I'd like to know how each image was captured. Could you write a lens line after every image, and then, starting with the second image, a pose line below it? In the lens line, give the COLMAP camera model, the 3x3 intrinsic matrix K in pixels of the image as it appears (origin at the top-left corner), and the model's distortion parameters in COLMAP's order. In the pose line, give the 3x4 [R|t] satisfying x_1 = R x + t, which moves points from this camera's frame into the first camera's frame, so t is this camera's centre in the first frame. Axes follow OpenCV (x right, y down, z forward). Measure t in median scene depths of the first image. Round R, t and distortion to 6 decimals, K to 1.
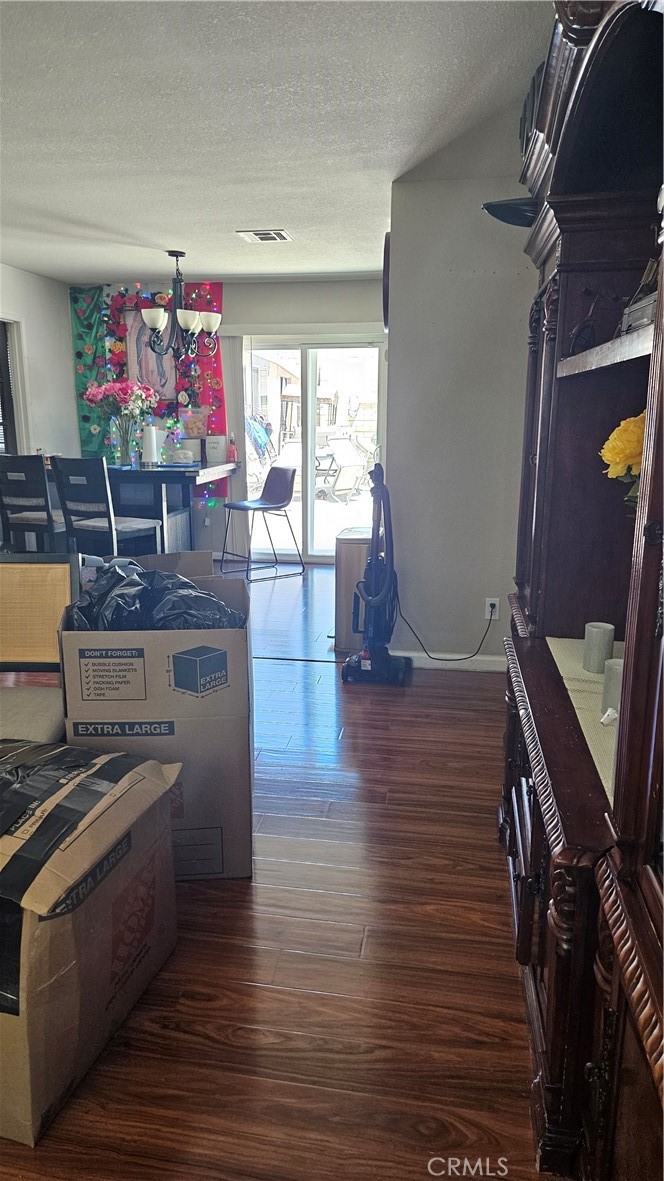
lens RADIAL K [[779.6, 0, 331.7], [0, 779.6, 587.3], [0, 0, 1]] dist [0.055478, -0.052282]
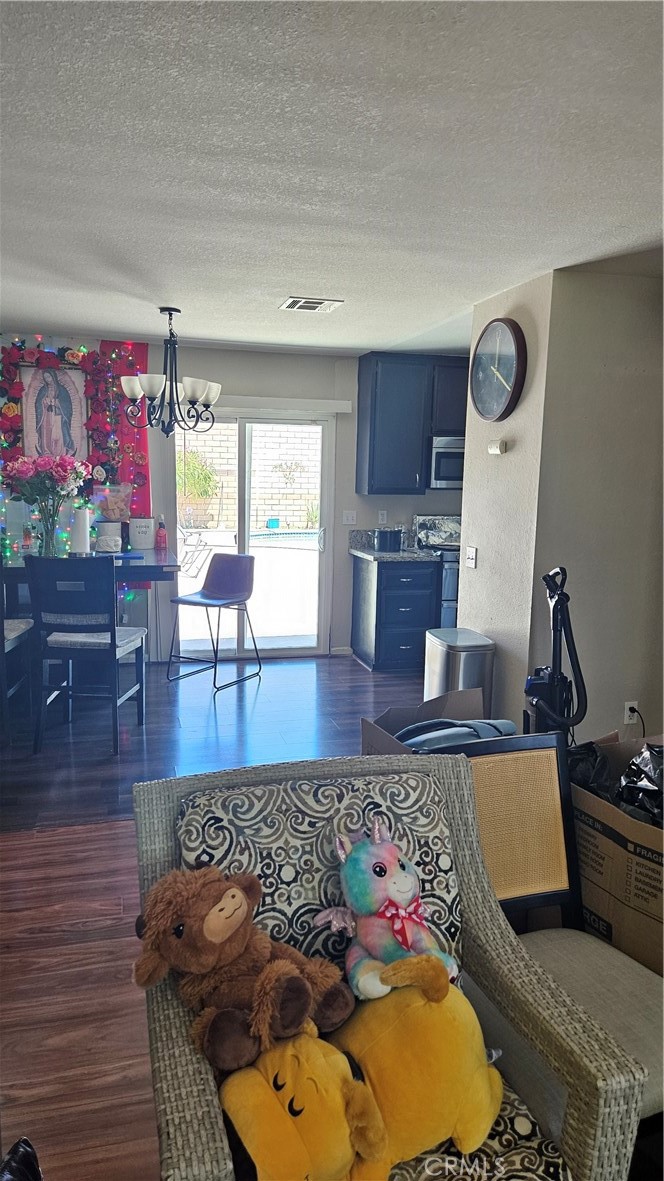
lens RADIAL K [[779.6, 0, 330.4], [0, 779.6, 593.7], [0, 0, 1]] dist [0.055478, -0.052282]
pose [[0.917972, -0.040424, 0.394579, -0.299495], [0.066999, 0.996301, -0.053800, -0.053566], [-0.390945, 0.075824, 0.917286, 0.149845]]
